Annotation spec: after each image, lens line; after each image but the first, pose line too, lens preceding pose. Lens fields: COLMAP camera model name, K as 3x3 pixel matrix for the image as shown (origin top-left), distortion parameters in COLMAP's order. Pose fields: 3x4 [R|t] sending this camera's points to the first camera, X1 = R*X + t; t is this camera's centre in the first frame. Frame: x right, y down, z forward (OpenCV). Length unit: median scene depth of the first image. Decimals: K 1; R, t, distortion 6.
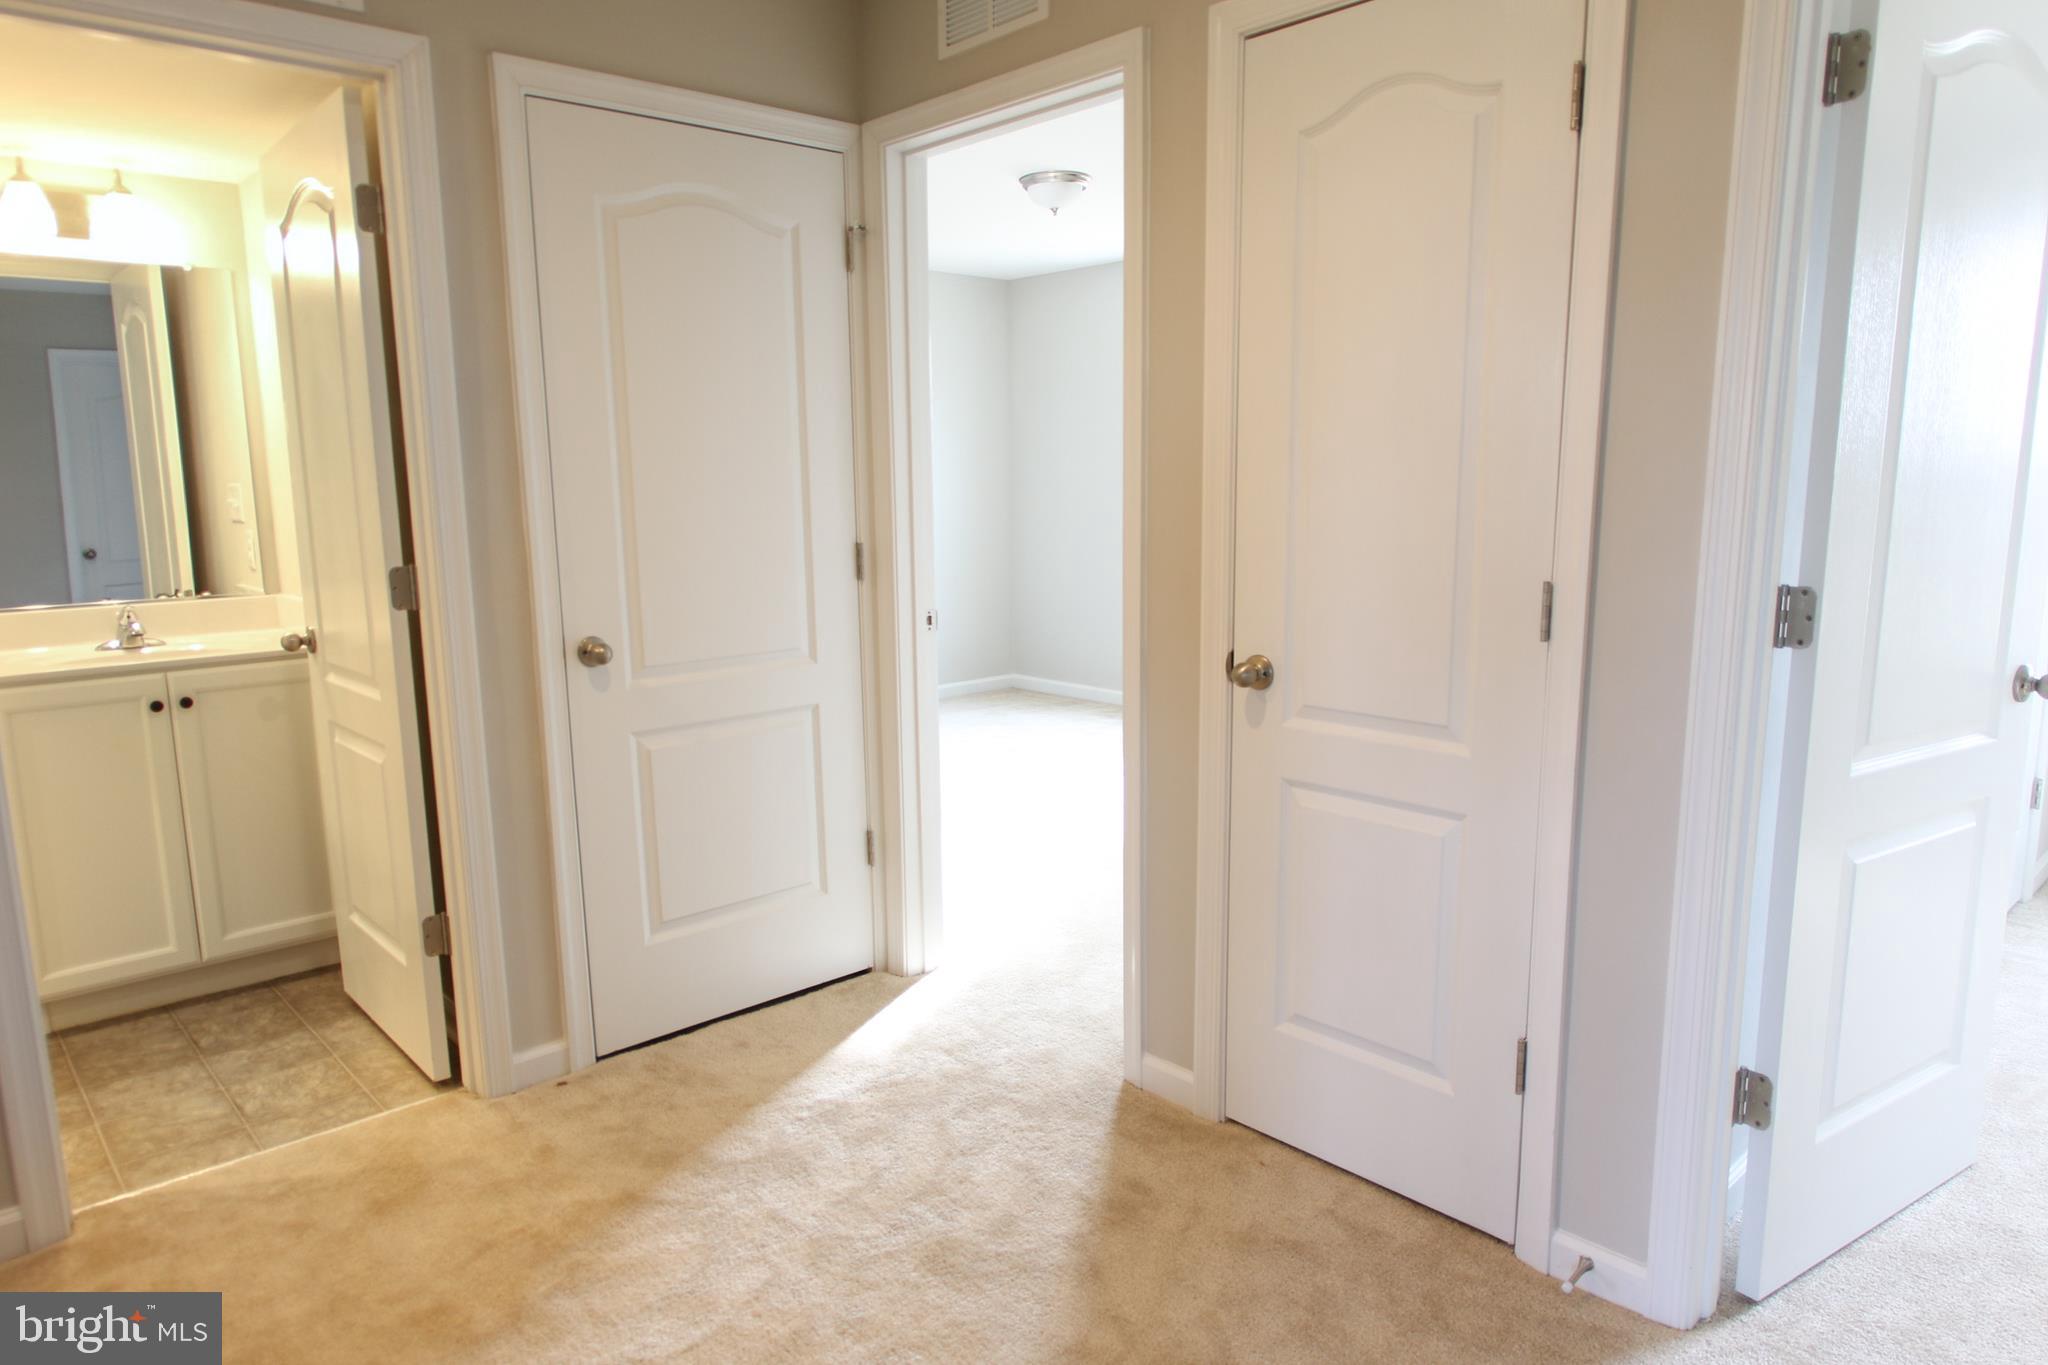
lens RADIAL K [[1285.7, 0, 1028.1], [0, 1285.7, 681.4], [0, 0, 1]] dist [0.003256, -0.000660]
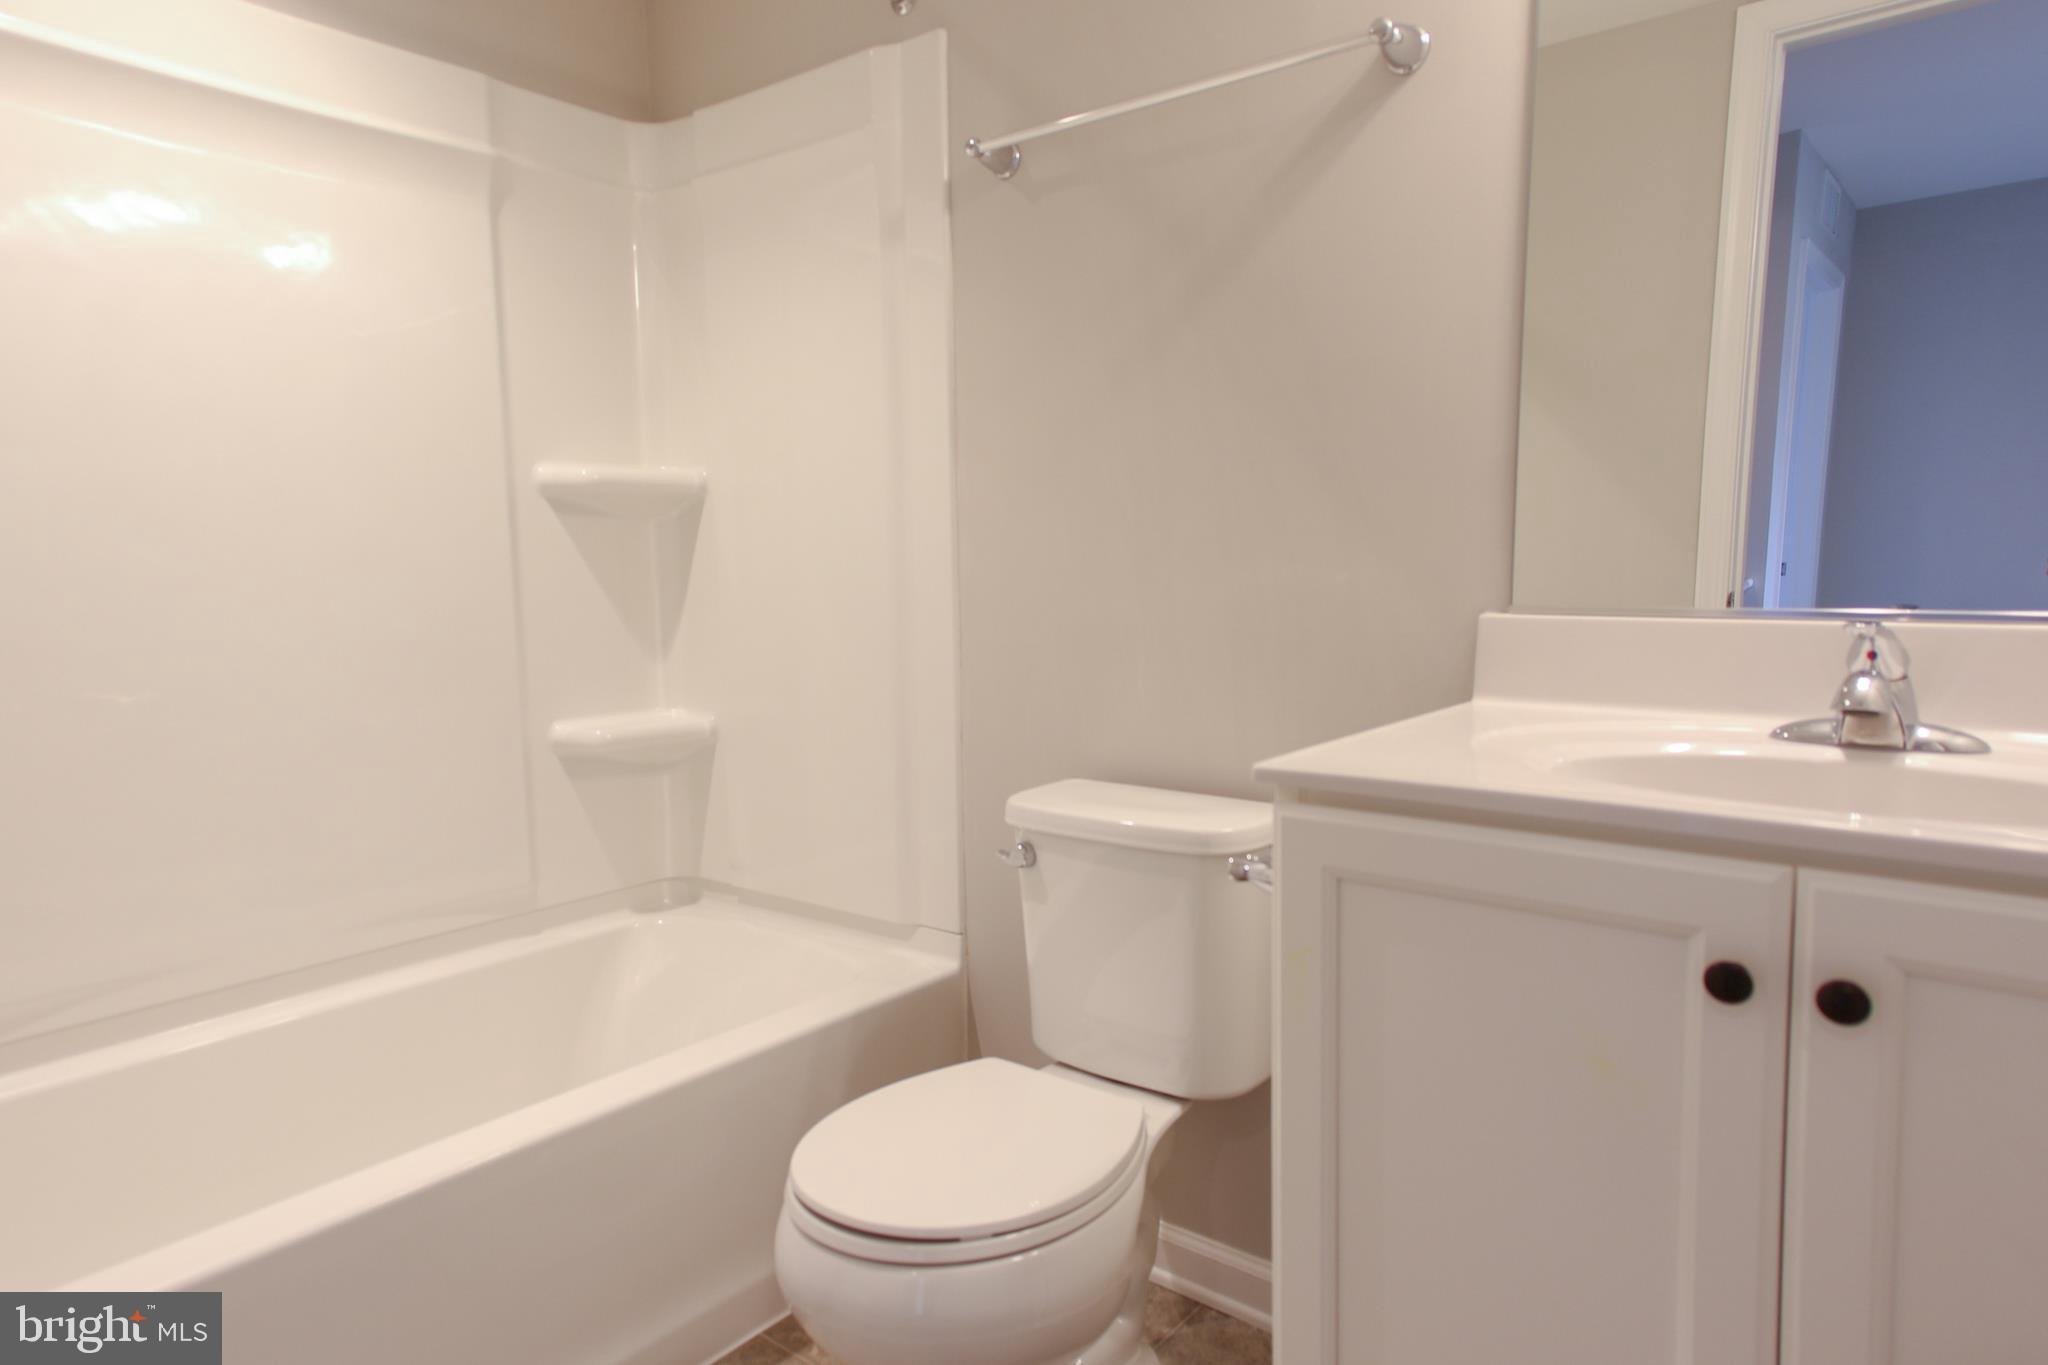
lens RADIAL K [[1285.7, 0, 1028.1], [0, 1285.7, 681.4], [0, 0, 1]] dist [0.003256, -0.000660]
pose [[0.148093, 0.119051, -0.981782, -0.410407], [-0.160407, 0.982474, 0.094939, -0.039931], [0.975878, 0.143425, 0.164594, 0.741795]]
